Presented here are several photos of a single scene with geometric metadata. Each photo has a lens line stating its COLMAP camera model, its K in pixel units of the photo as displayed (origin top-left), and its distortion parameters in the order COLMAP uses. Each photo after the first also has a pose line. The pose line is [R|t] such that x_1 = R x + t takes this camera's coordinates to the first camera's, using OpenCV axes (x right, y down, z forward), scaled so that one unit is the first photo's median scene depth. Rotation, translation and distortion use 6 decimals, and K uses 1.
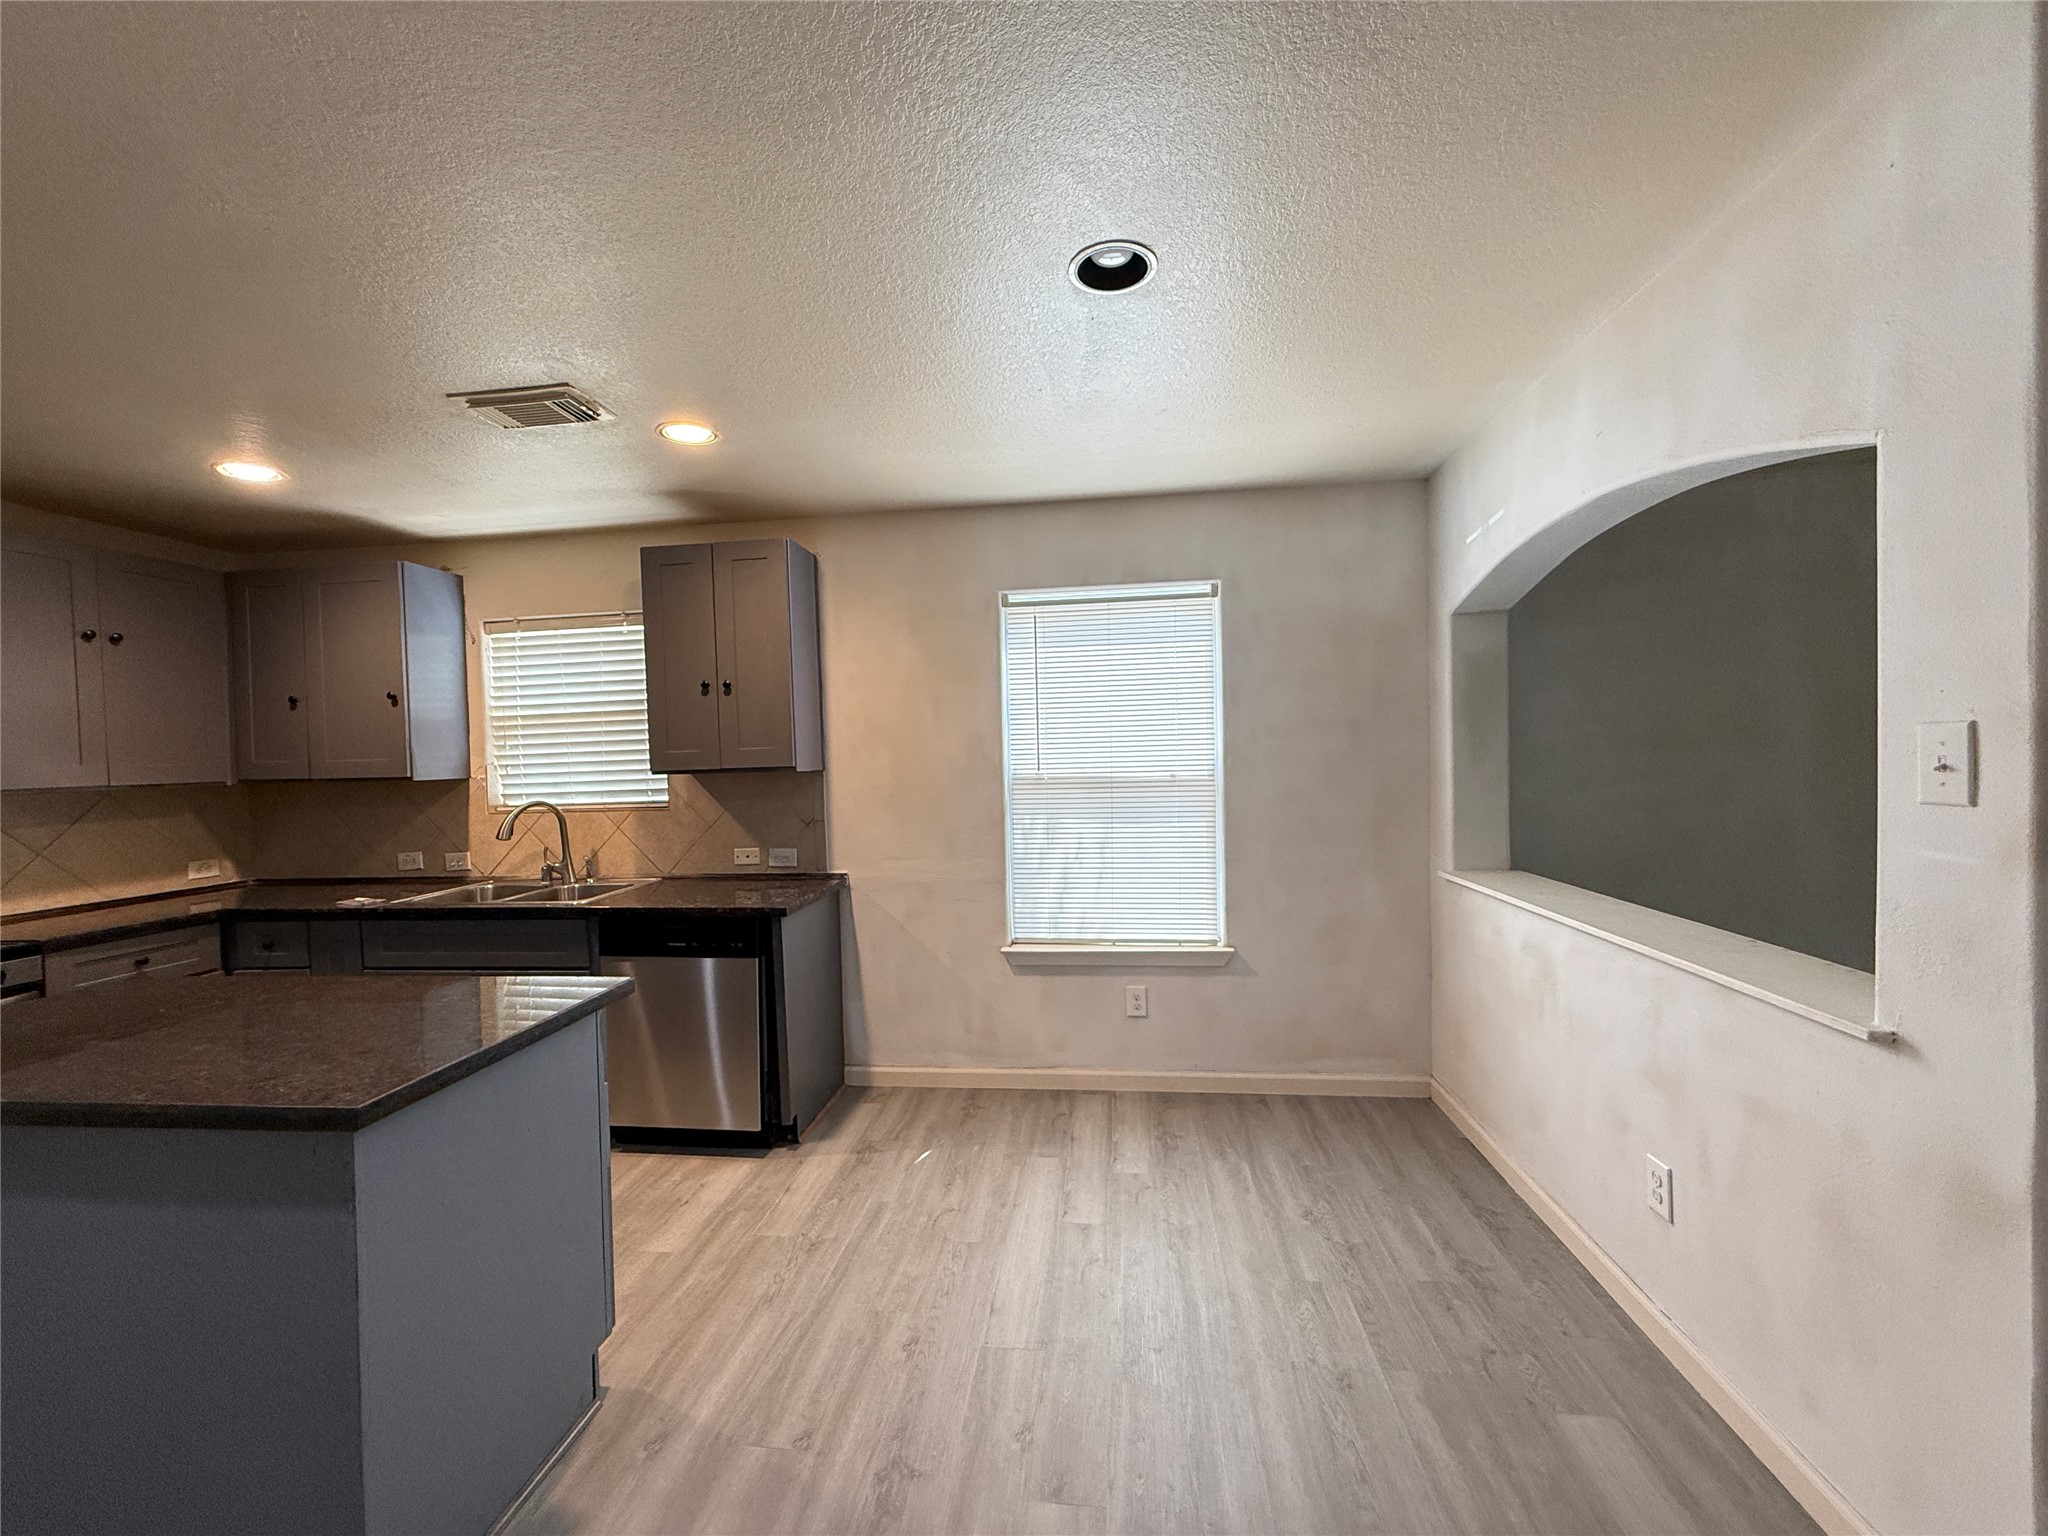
lens RADIAL K [[816.1, 0, 1017.9], [0, 816.1, 772.6], [0, 0, 1]] dist [0.000521, 0.000116]
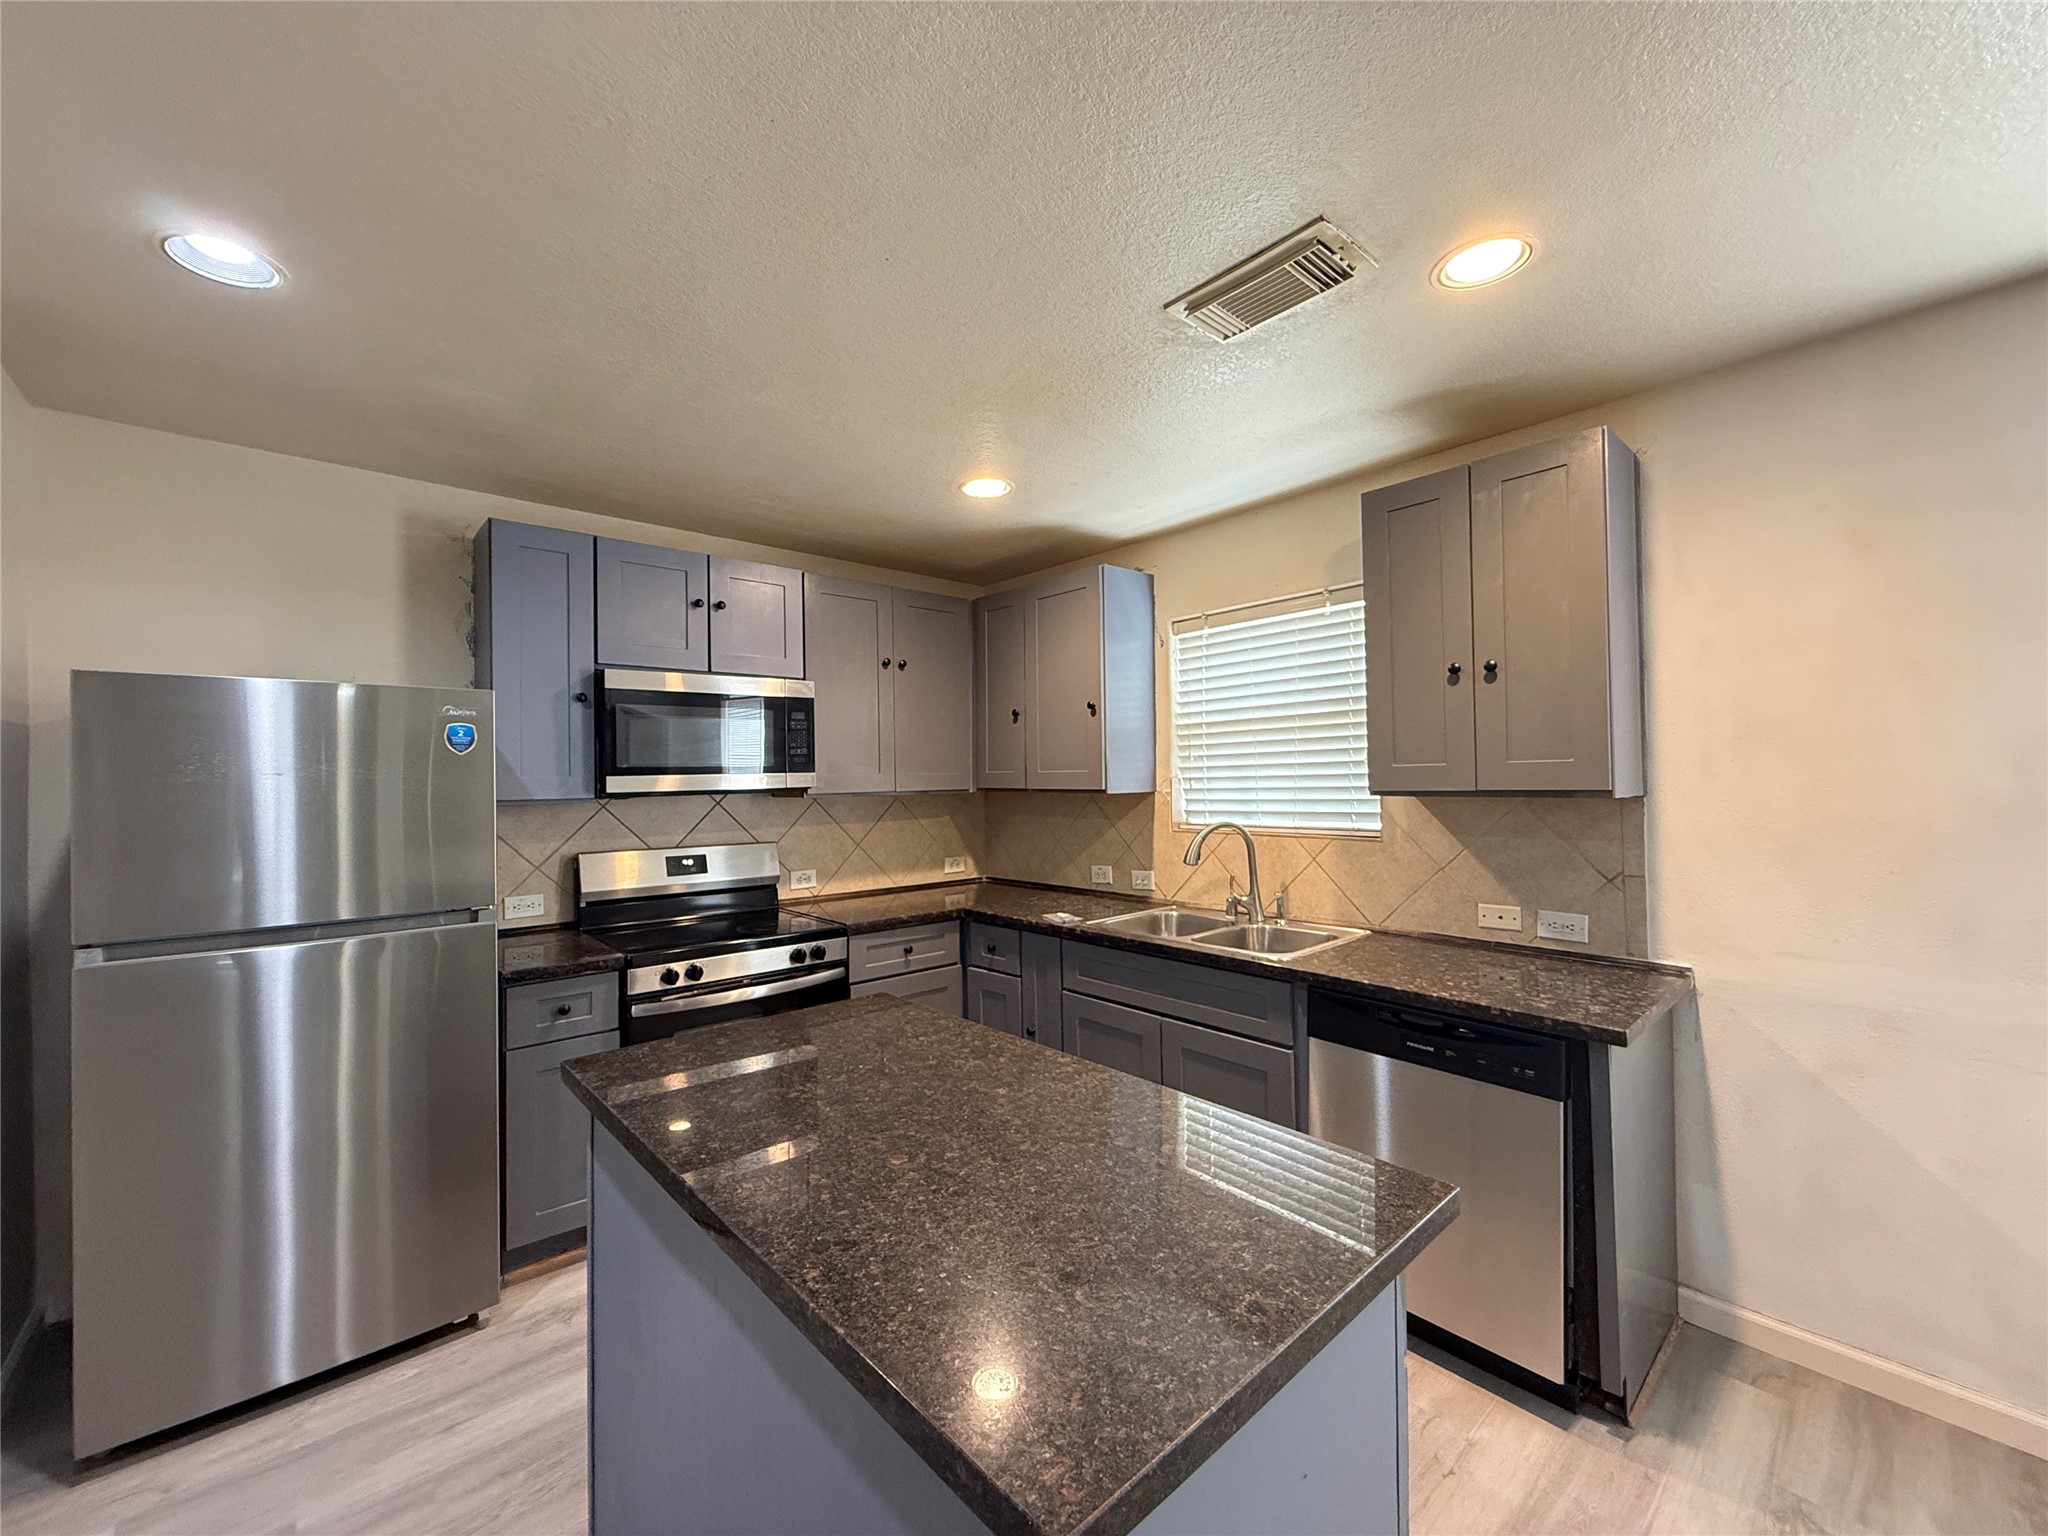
lens RADIAL K [[816.1, 0, 1017.9], [0, 816.1, 772.6], [0, 0, 1]] dist [0.000521, 0.000116]
pose [[0.744444, 0.013215, -0.667554, -0.182460], [-0.021829, 0.999751, -0.004552, -0.007774], [0.667328, 0.017961, 0.744547, 0.220748]]
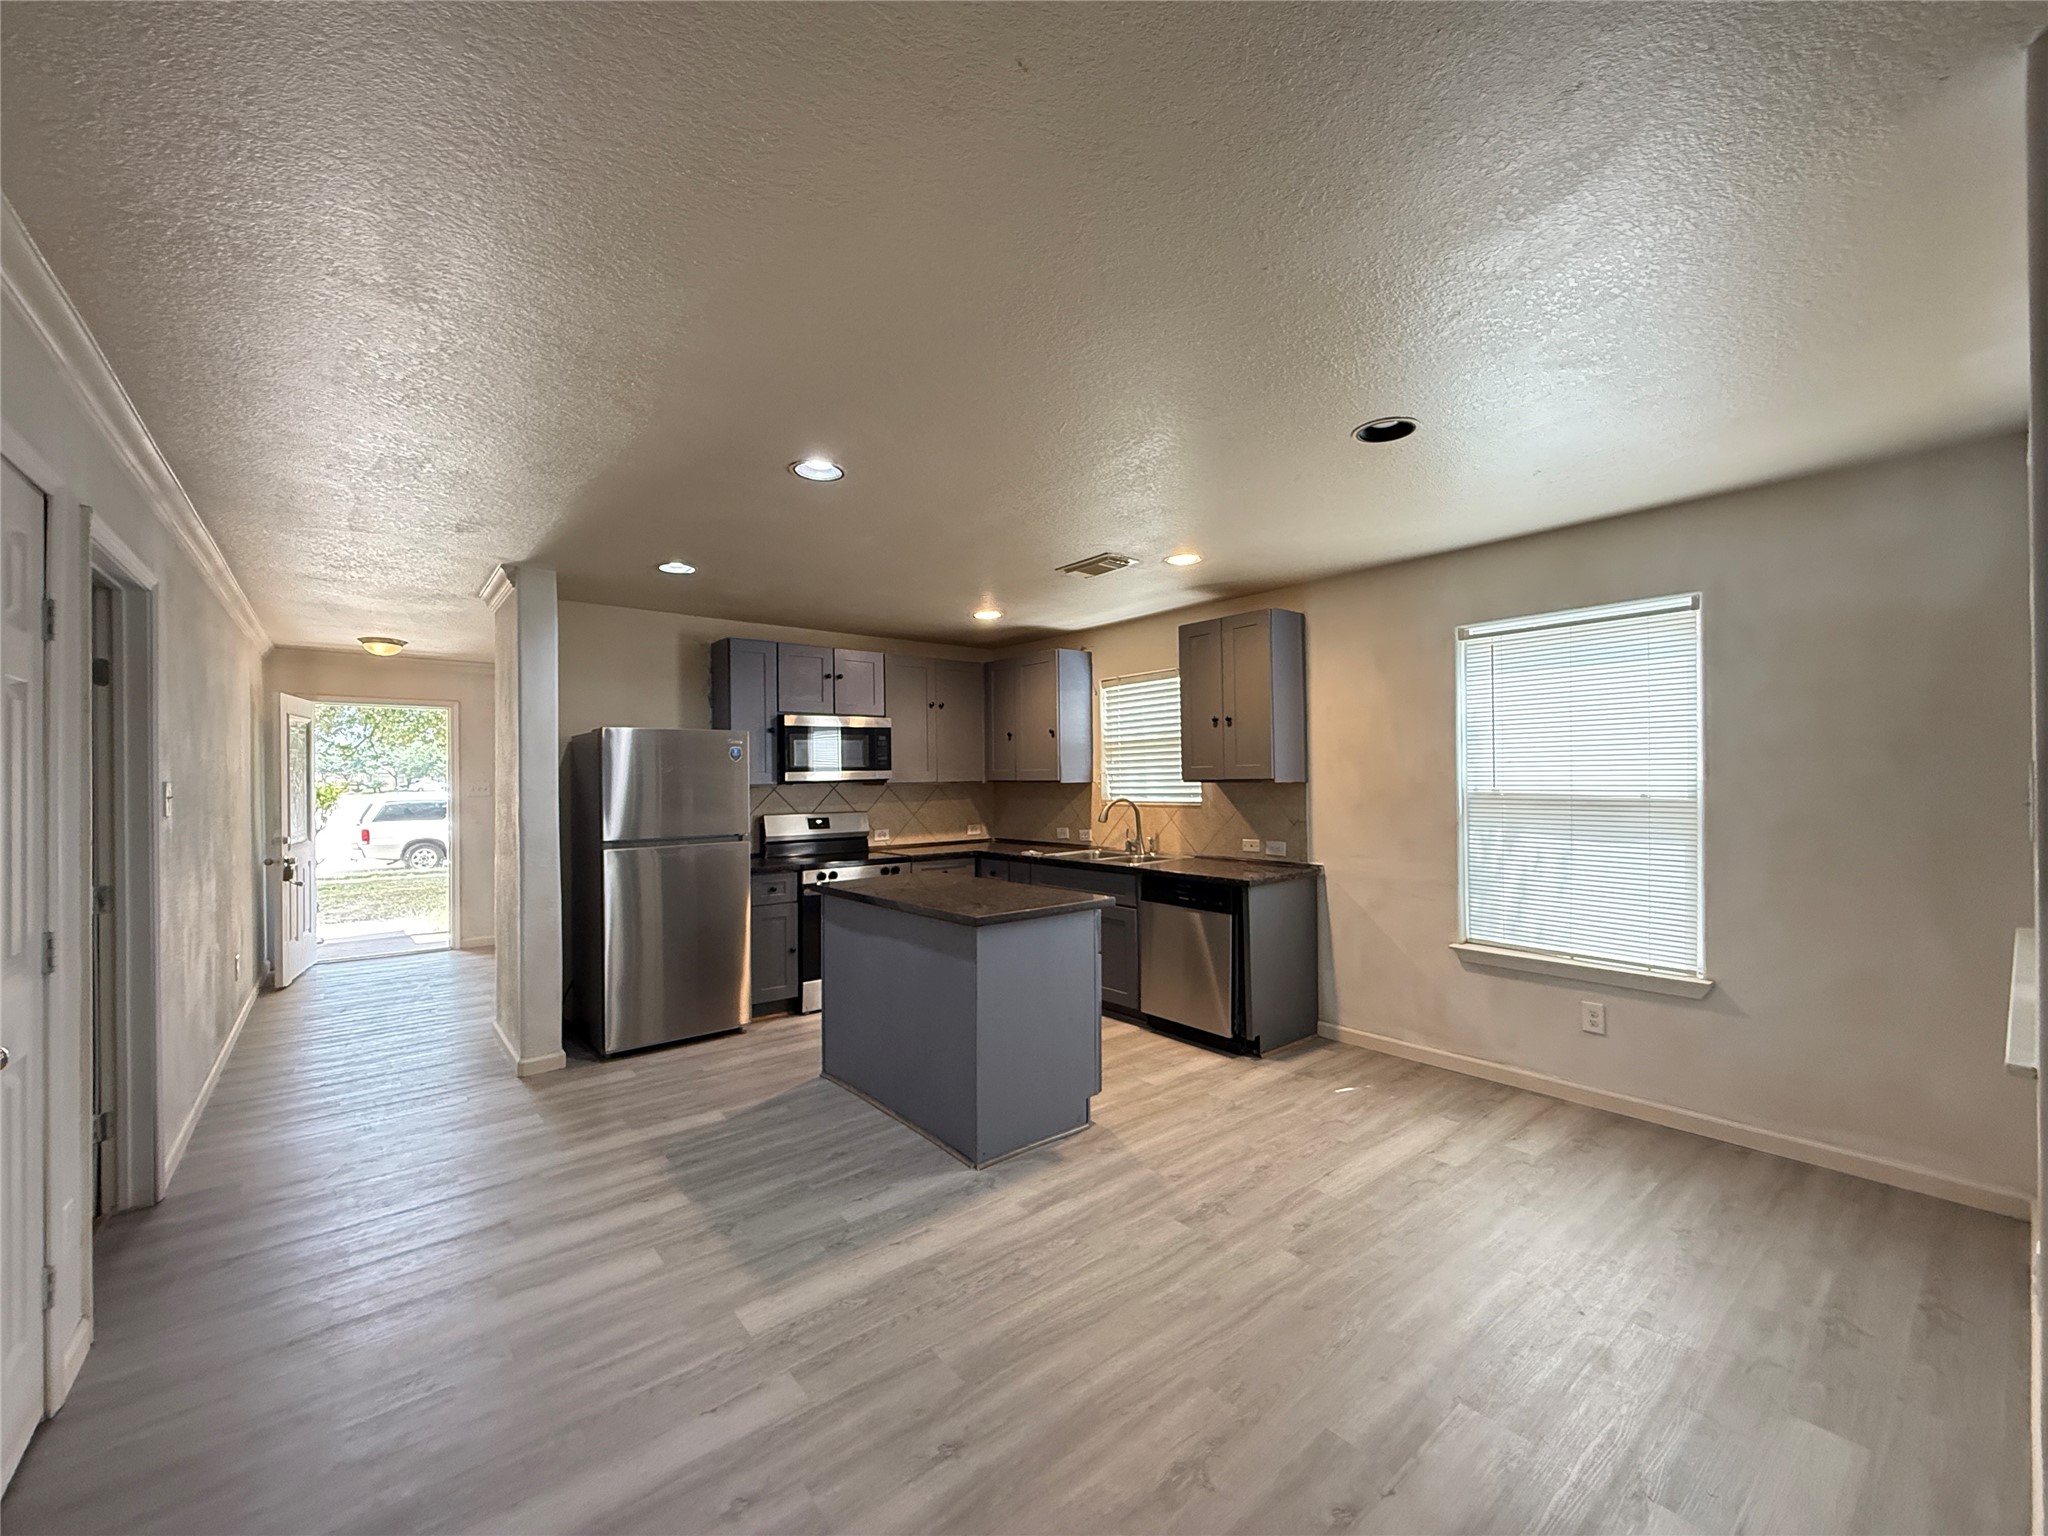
lens RADIAL K [[816.1, 0, 1017.9], [0, 816.1, 772.6], [0, 0, 1]] dist [0.000521, 0.000116]
pose [[0.716083, 0.014620, -0.697862, 0.331747], [-0.022908, 0.999734, -0.002562, -0.004361], [0.697639, 0.017821, 0.716228, -0.224047]]
